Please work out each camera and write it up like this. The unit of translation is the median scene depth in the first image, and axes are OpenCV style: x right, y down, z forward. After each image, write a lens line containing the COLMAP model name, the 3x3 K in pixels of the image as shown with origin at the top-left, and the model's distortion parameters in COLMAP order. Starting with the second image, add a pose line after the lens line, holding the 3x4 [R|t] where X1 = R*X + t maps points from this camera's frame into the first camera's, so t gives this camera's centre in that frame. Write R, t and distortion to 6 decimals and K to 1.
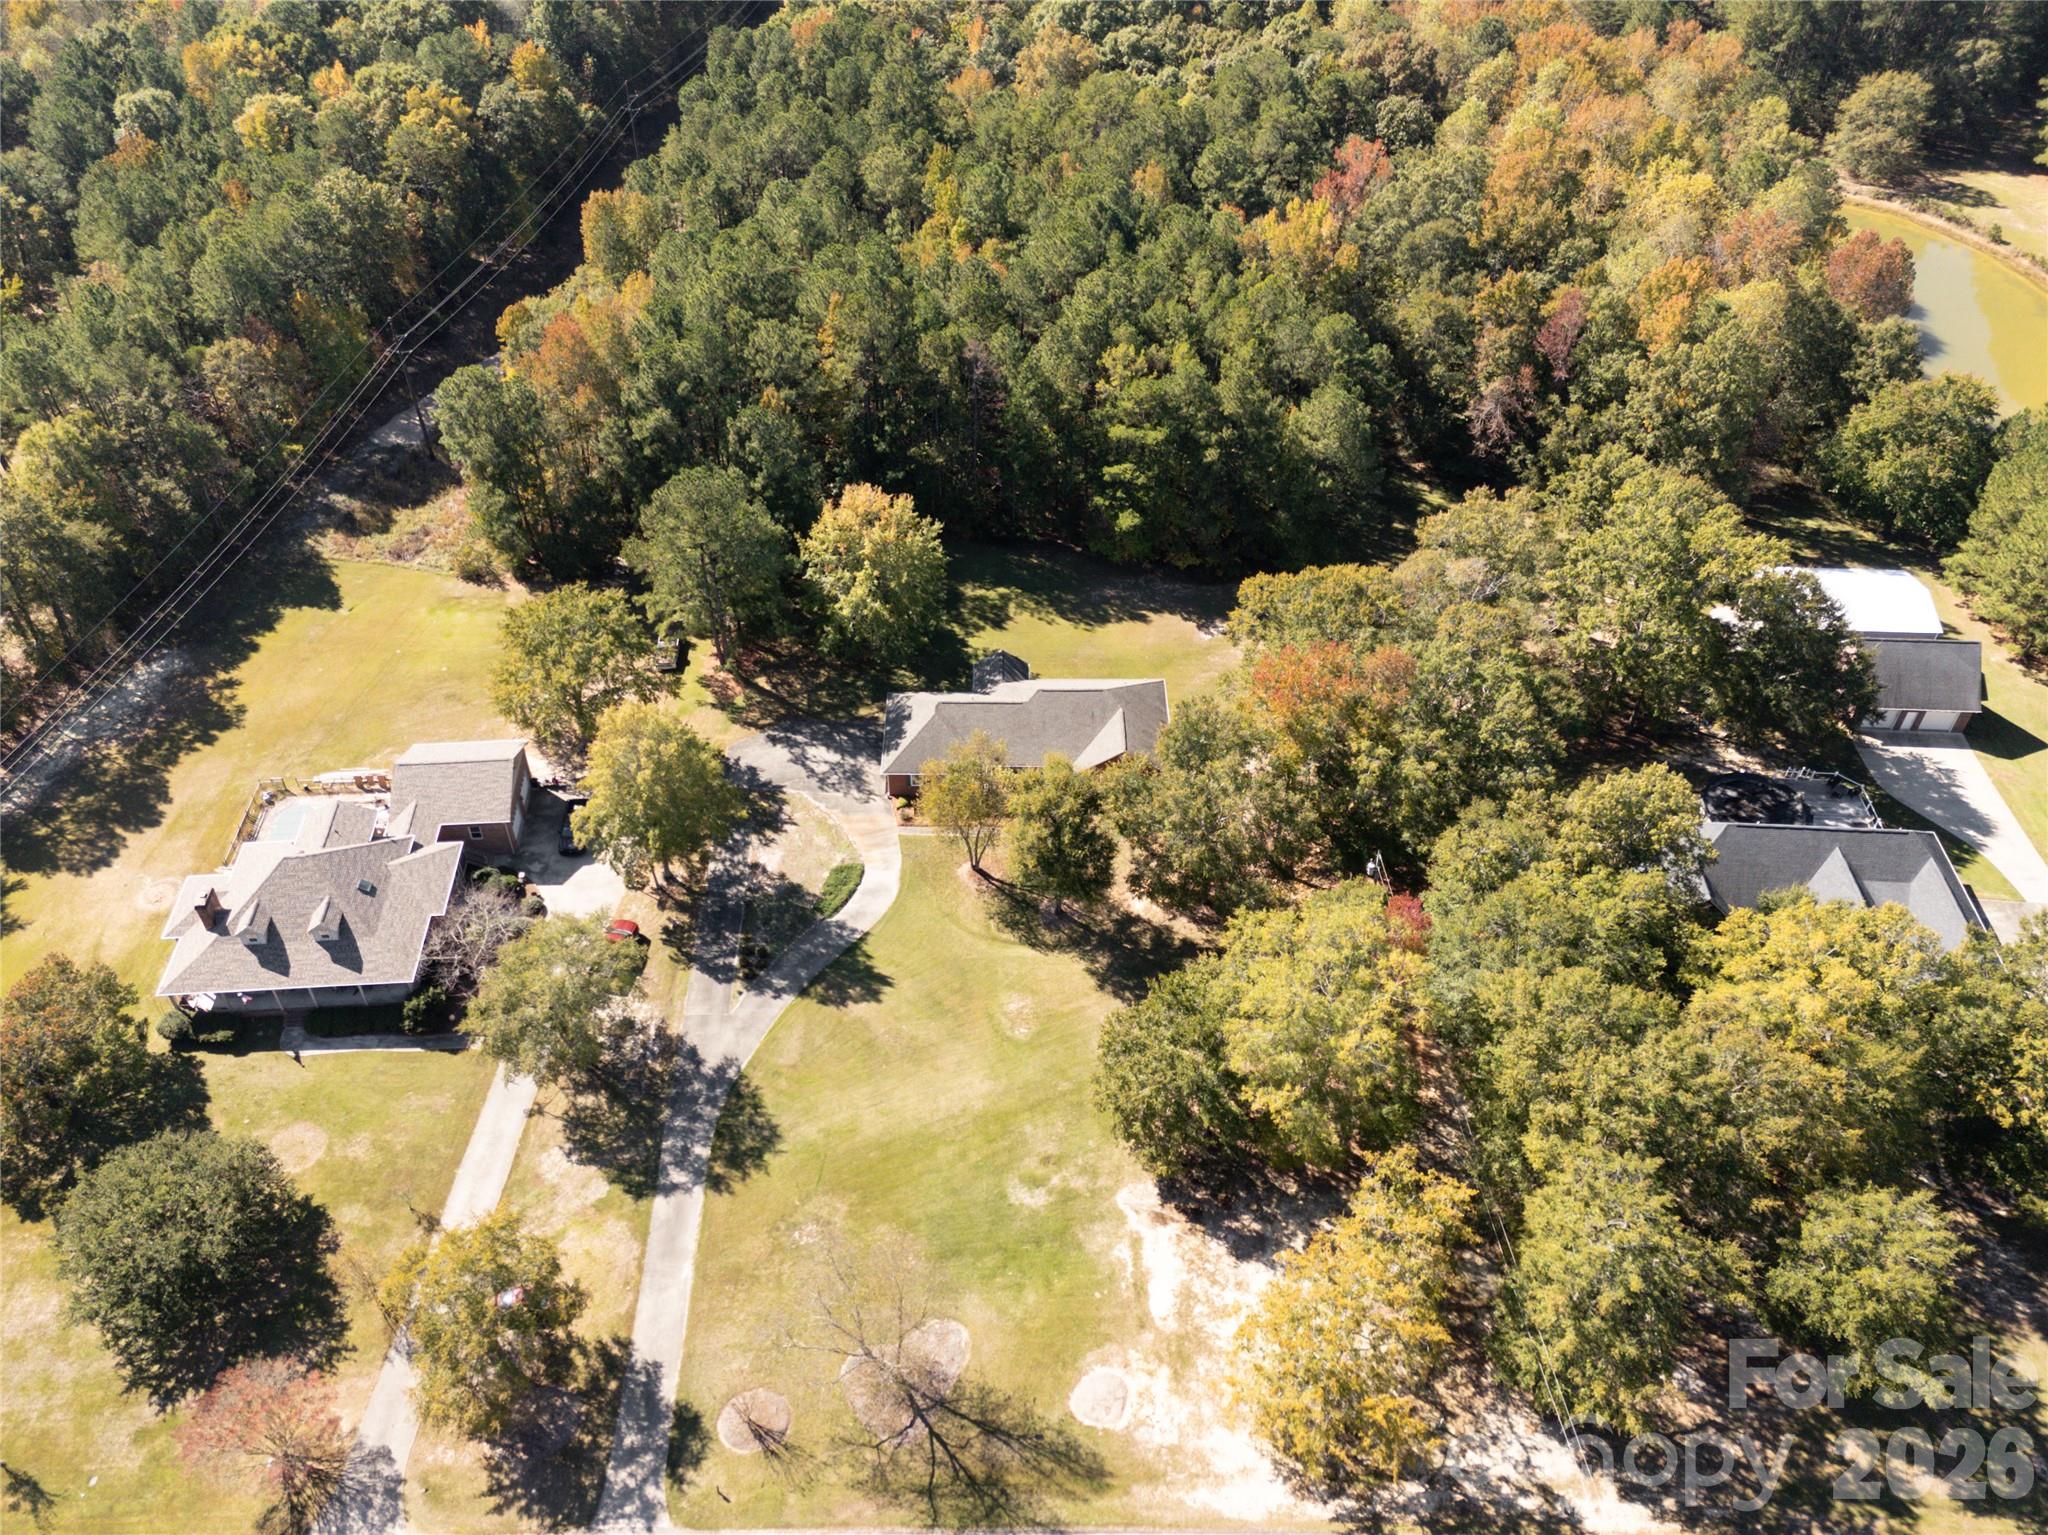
lens RADIAL K [[1591.2, 0, 996.0], [0, 1591.2, 744.4], [0, 0, 1]] dist [0.070465, -0.057658]
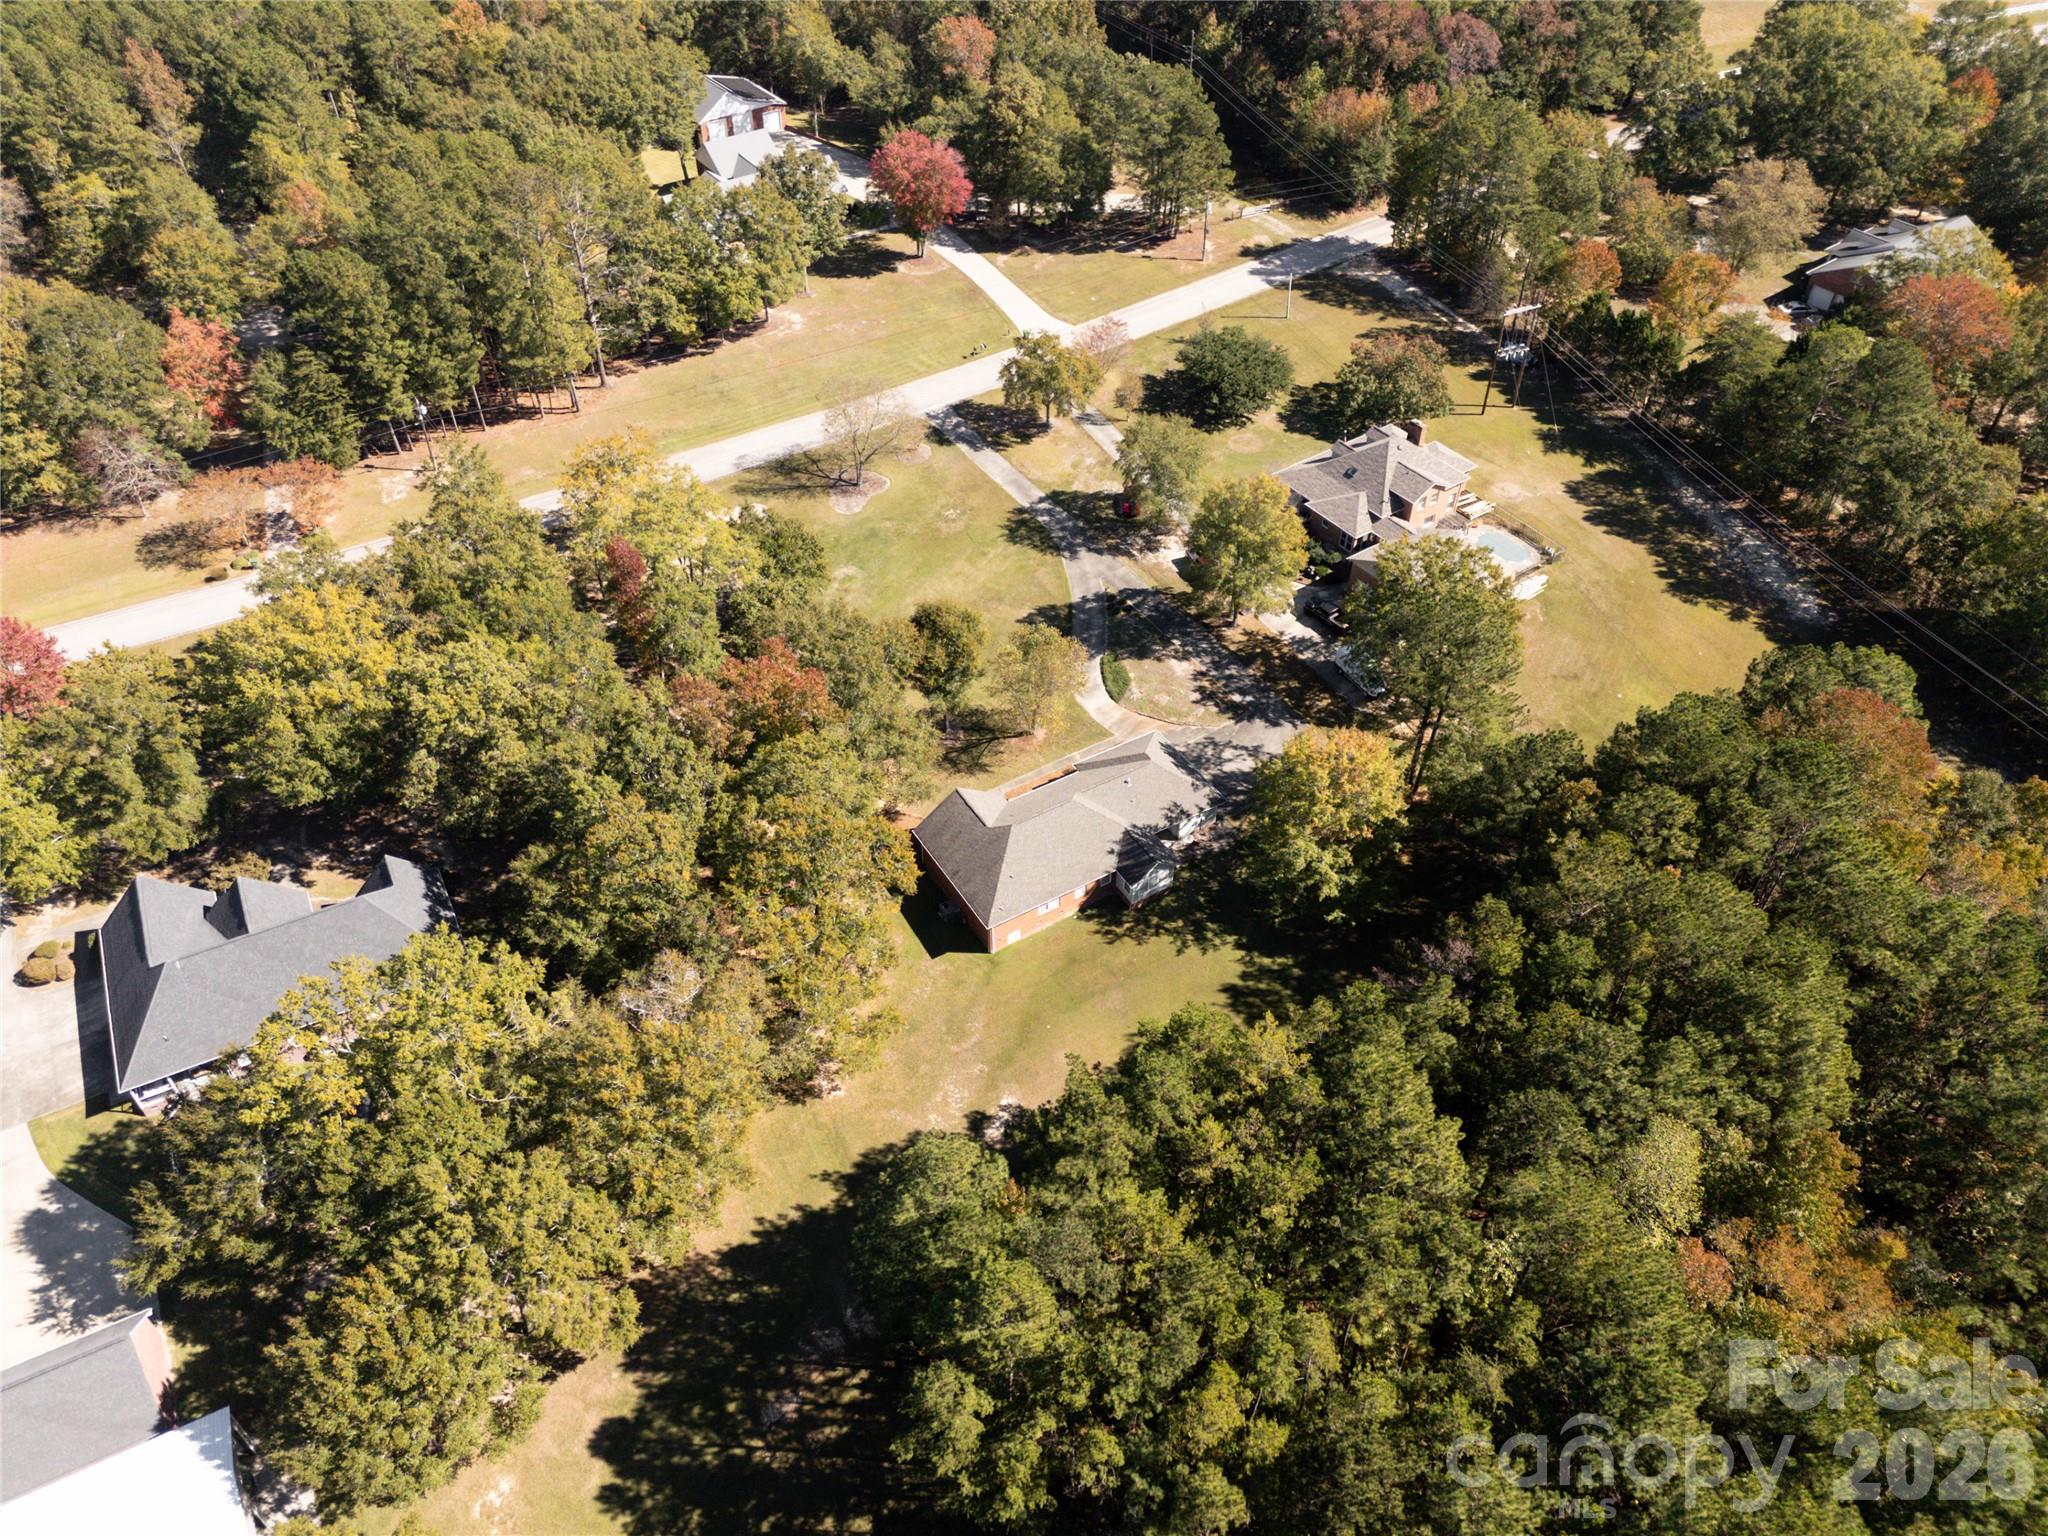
lens RADIAL K [[1497.7, 0, 1014.7], [0, 1497.7, 767.4], [0, 0, 1]] dist [0.066051, -0.050025]
pose [[-0.854056, 0.361505, -0.374035, 0.384347], [-0.348495, 0.136186, 0.927364, -0.856680], [0.386185, 0.922371, 0.009672, 0.955469]]
